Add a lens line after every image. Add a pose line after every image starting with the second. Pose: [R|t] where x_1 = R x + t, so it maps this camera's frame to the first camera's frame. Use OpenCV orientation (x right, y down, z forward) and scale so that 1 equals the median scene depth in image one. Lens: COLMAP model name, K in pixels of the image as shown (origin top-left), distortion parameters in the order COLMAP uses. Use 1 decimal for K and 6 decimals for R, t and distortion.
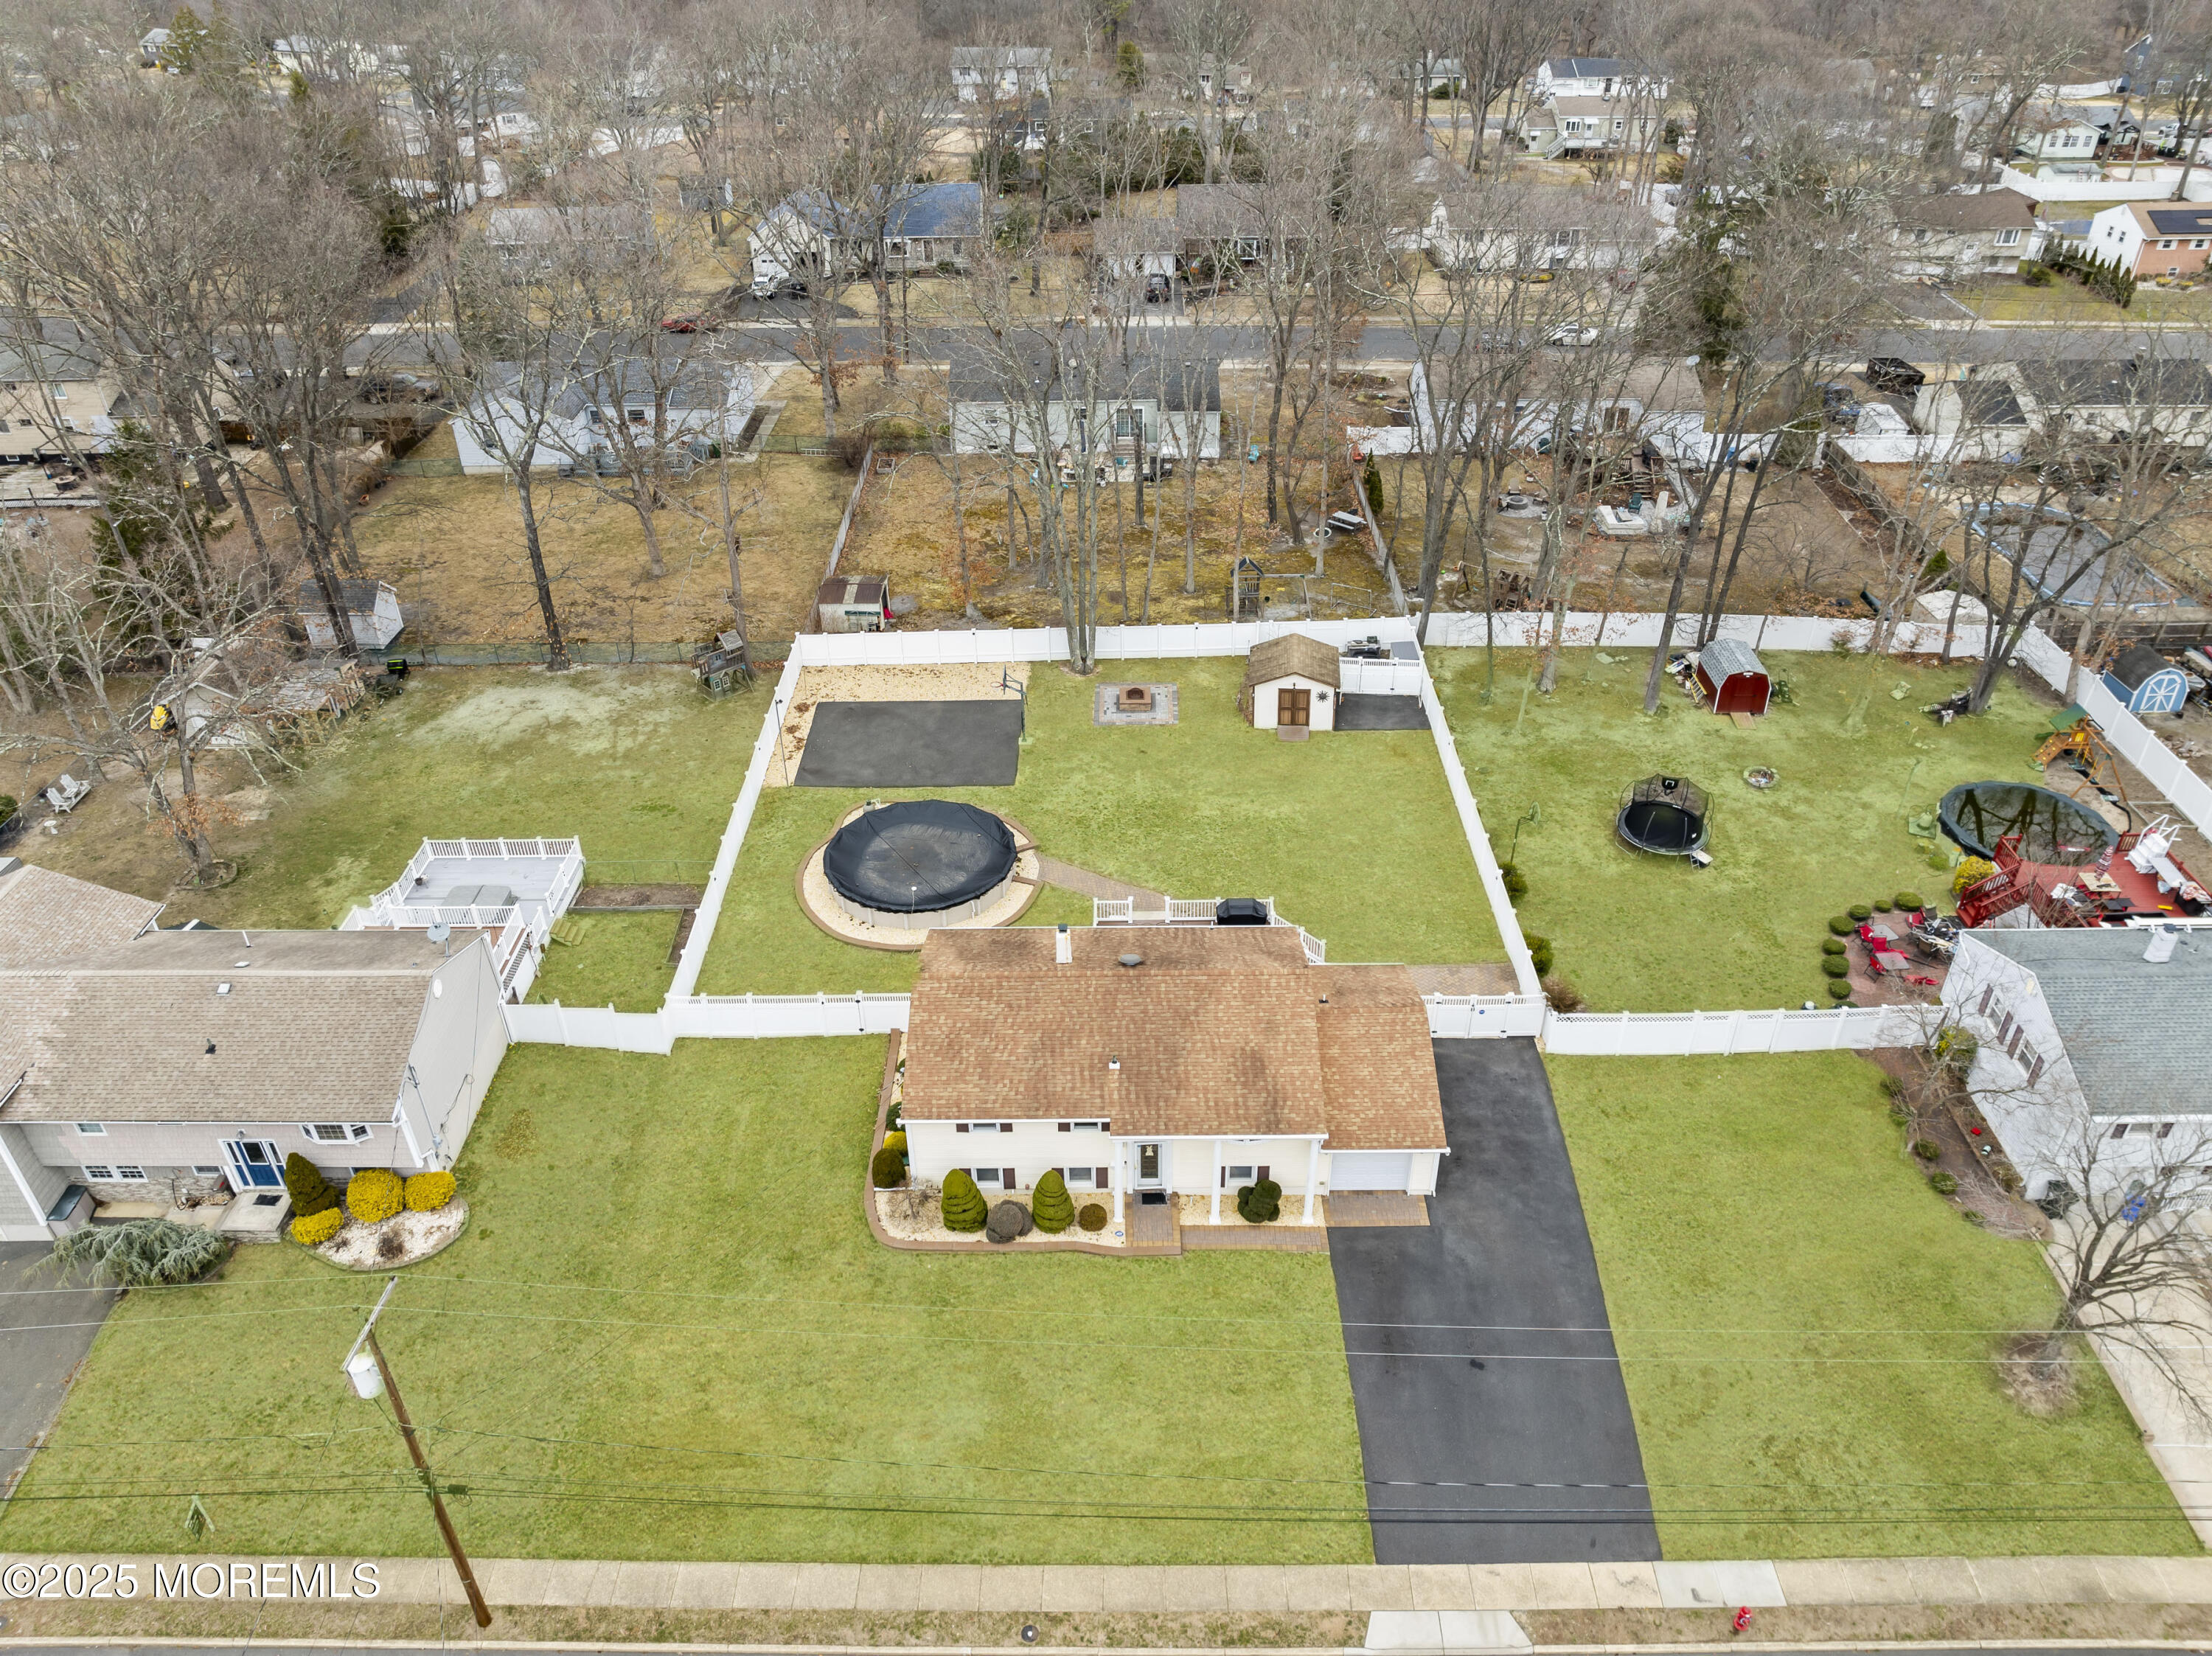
lens RADIAL K [[1541.9, 0, 1112.5], [0, 1541.9, 834.3], [0, 0, 1]] dist [-0.028355, 0.000267]
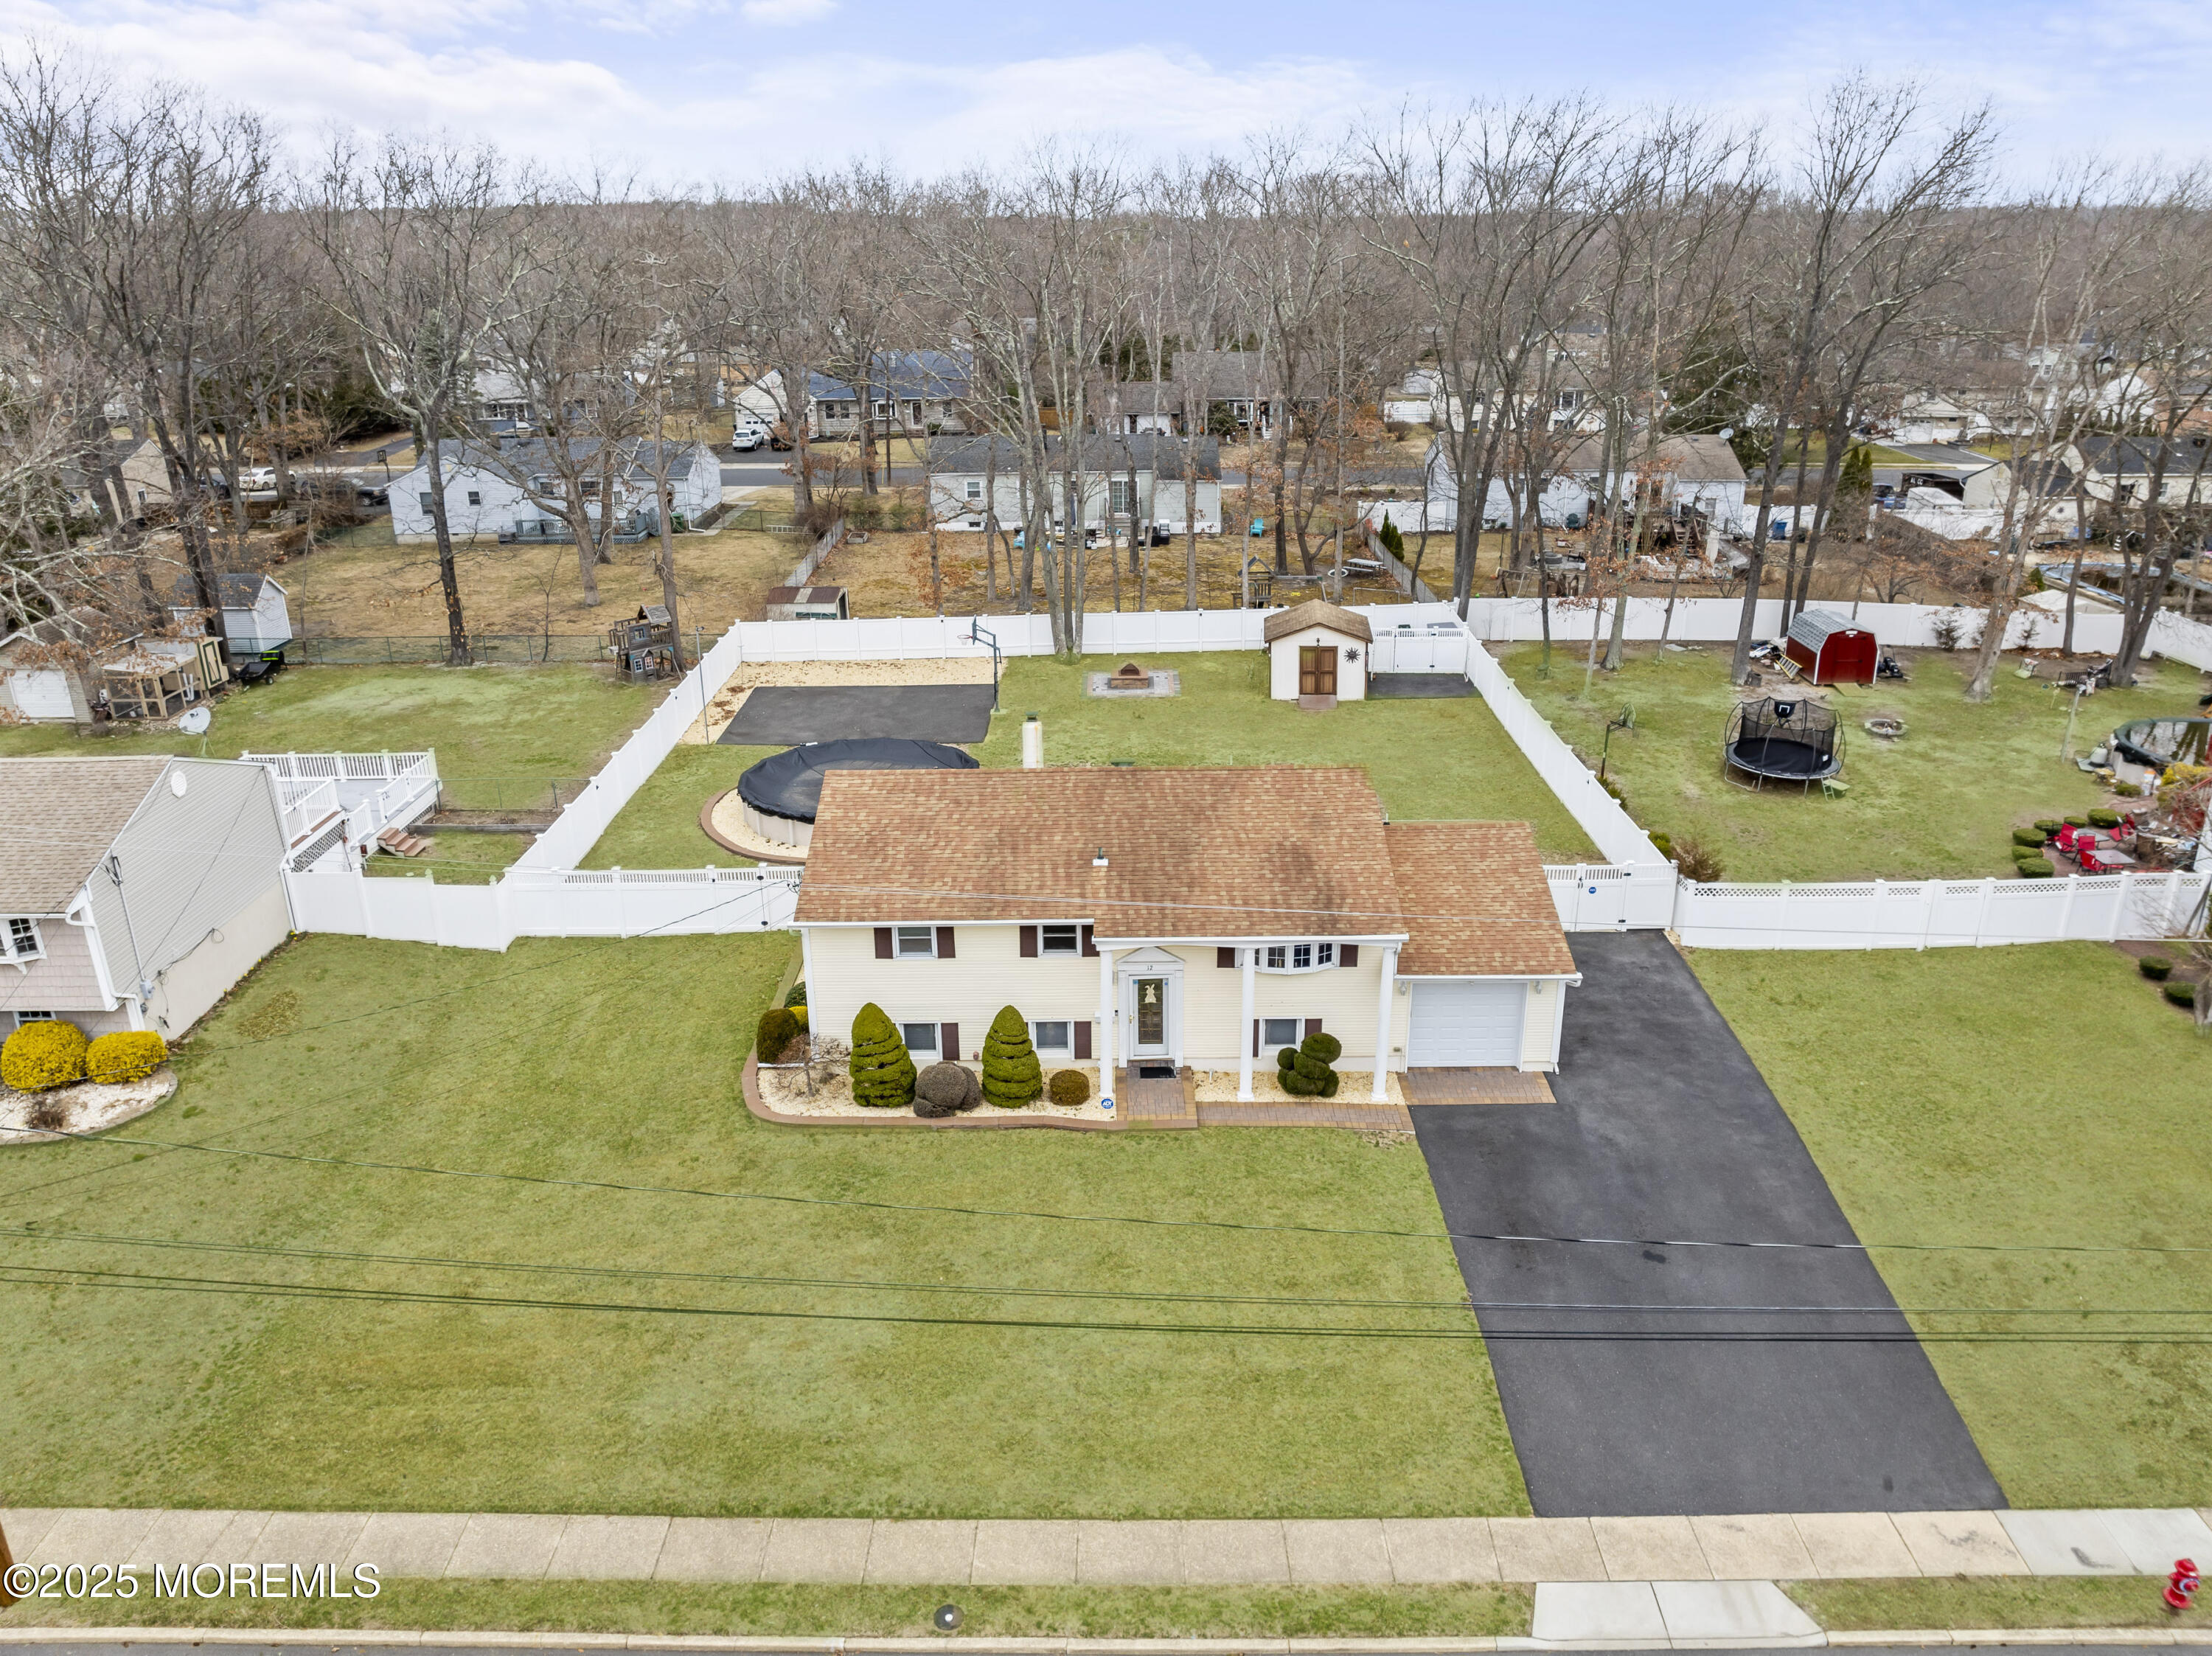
lens RADIAL K [[1557.3, 0, 1110.8], [0, 1557.3, 815.5], [0, 0, 1]] dist [-0.042302, 0.019735]
pose [[0.999998, 0.000704, 0.001842, 0.004628], [-0.000253, 0.972132, -0.234433, 0.294421], [-0.001956, 0.234432, 0.972131, 0.294520]]
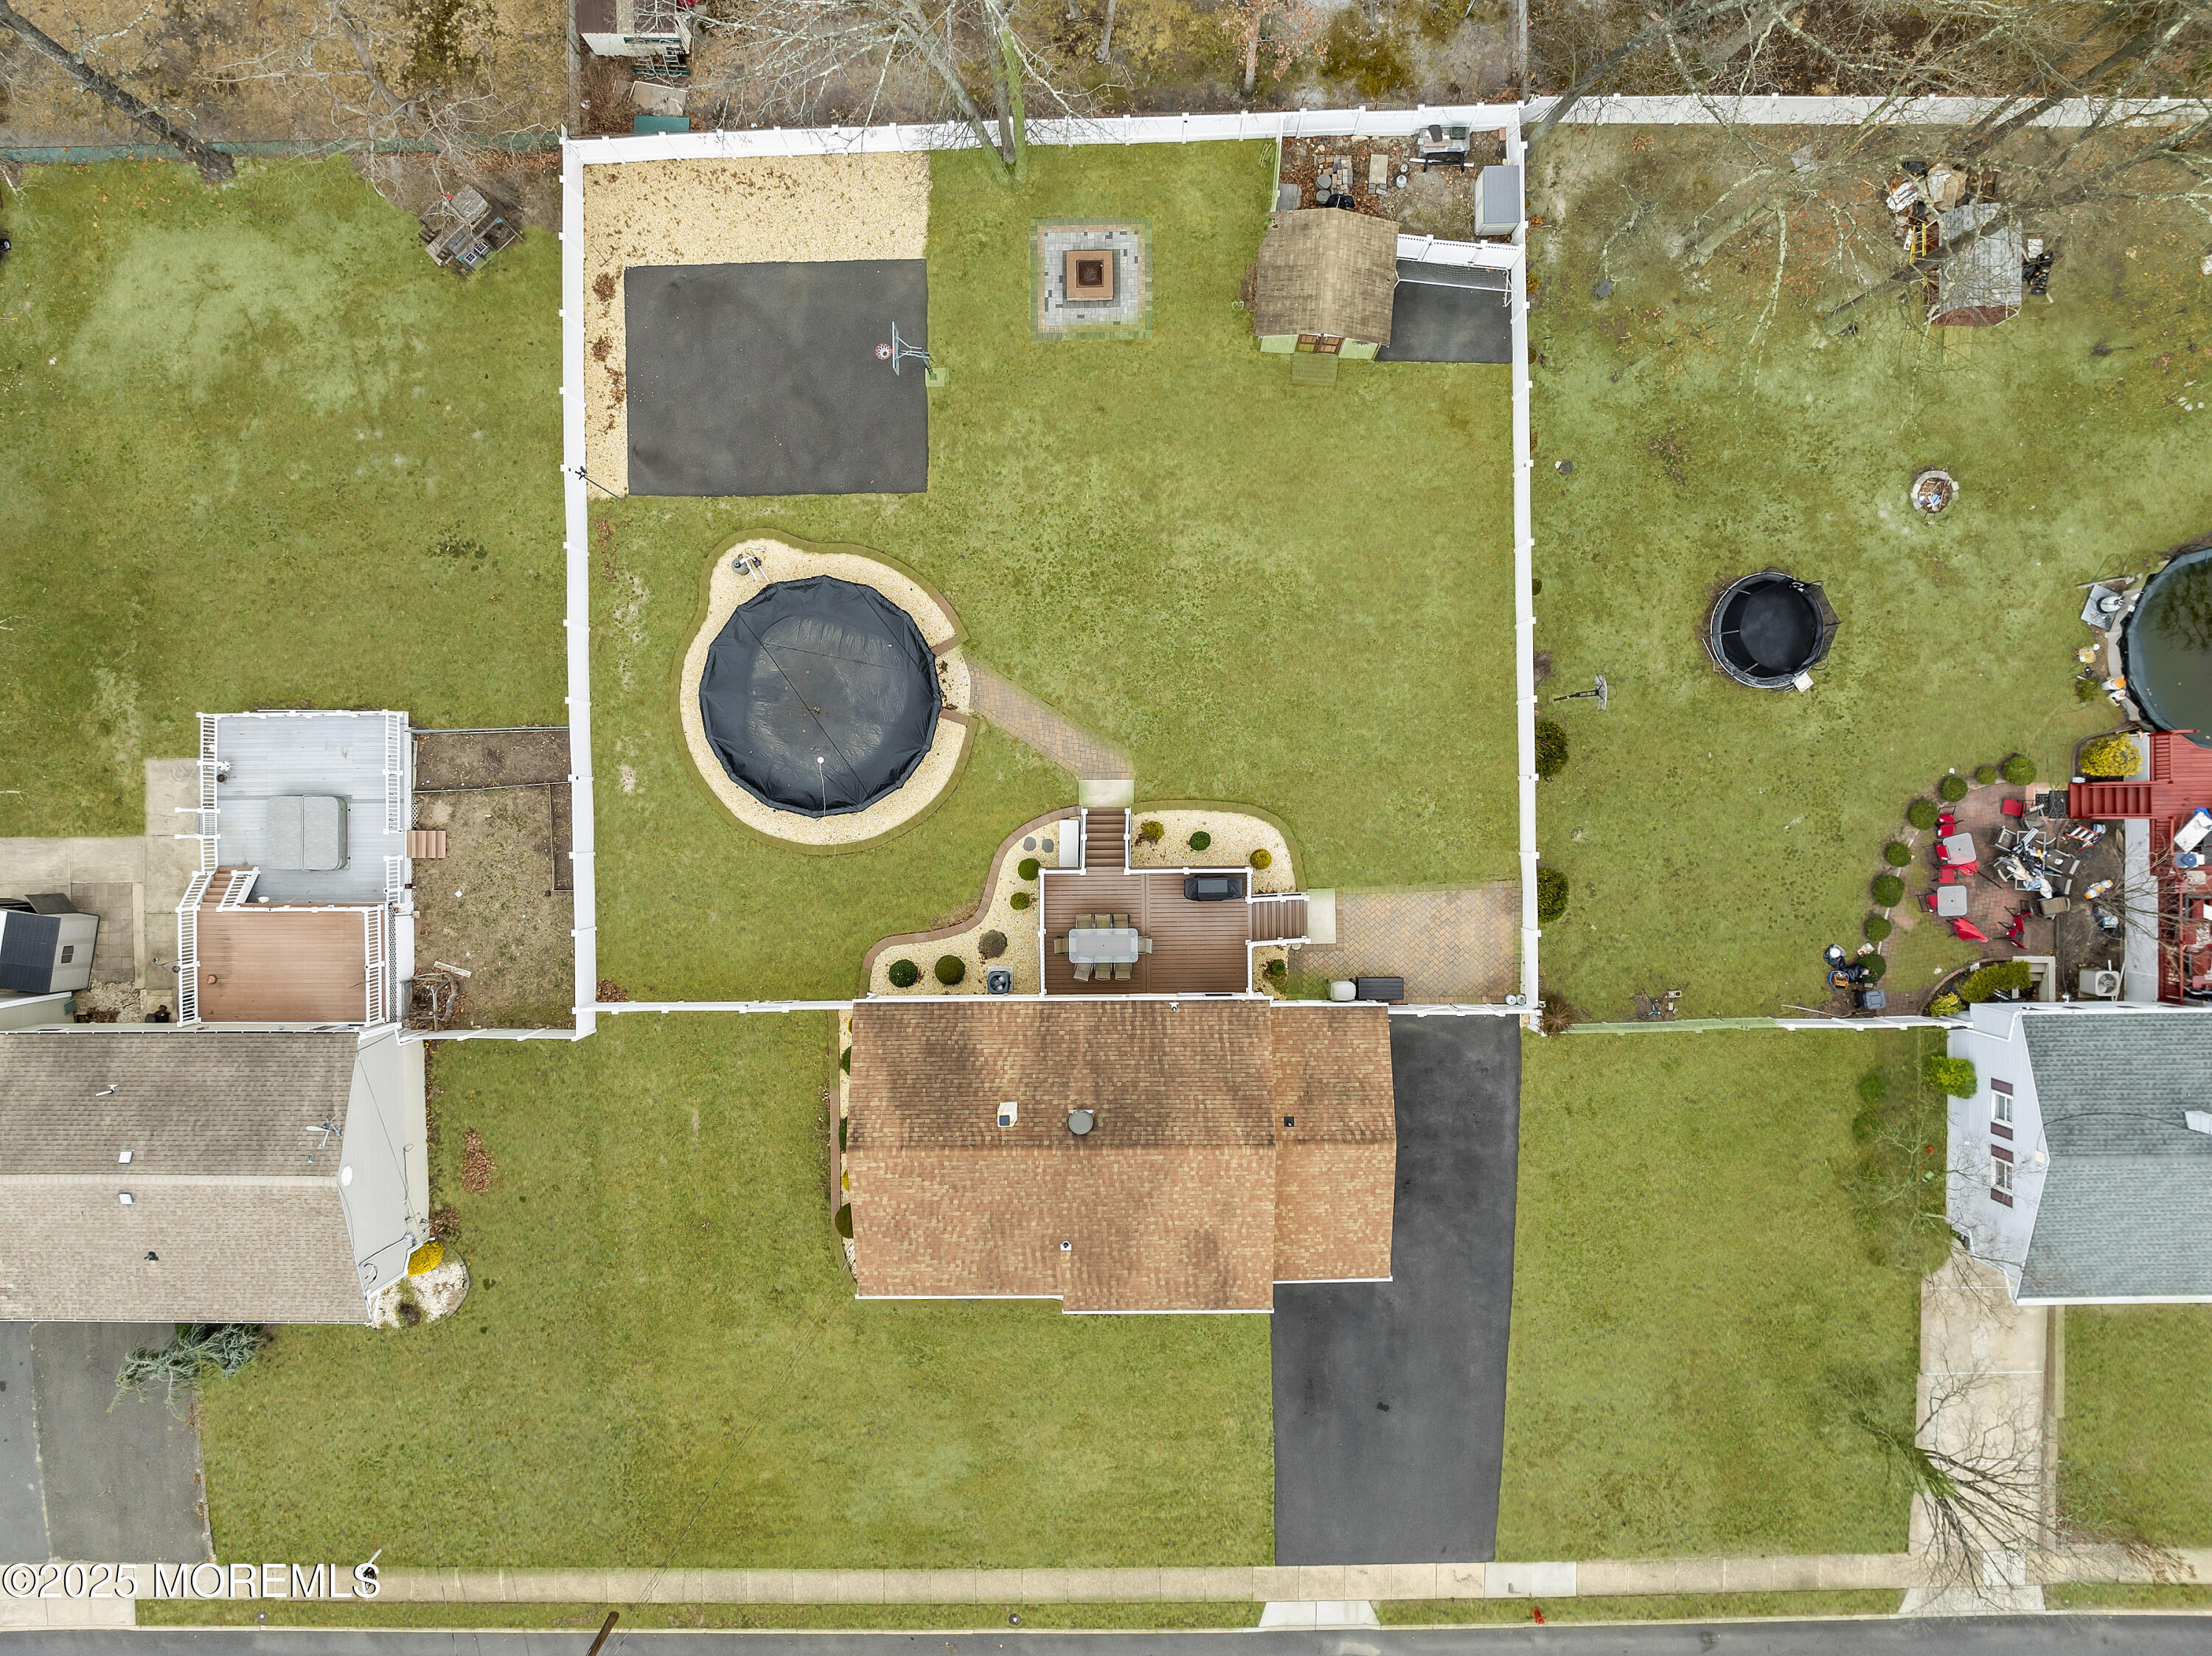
lens RADIAL K [[1536.9, 0, 1106.0], [0, 1536.9, 828.0], [0, 0, 1]] dist [-0.034008, -0.005737]
pose [[0.999909, -0.012947, -0.003689, 0.033732], [0.010303, 0.559549, 0.828733, -0.807513], [-0.008665, -0.828696, 0.559631, 0.664914]]
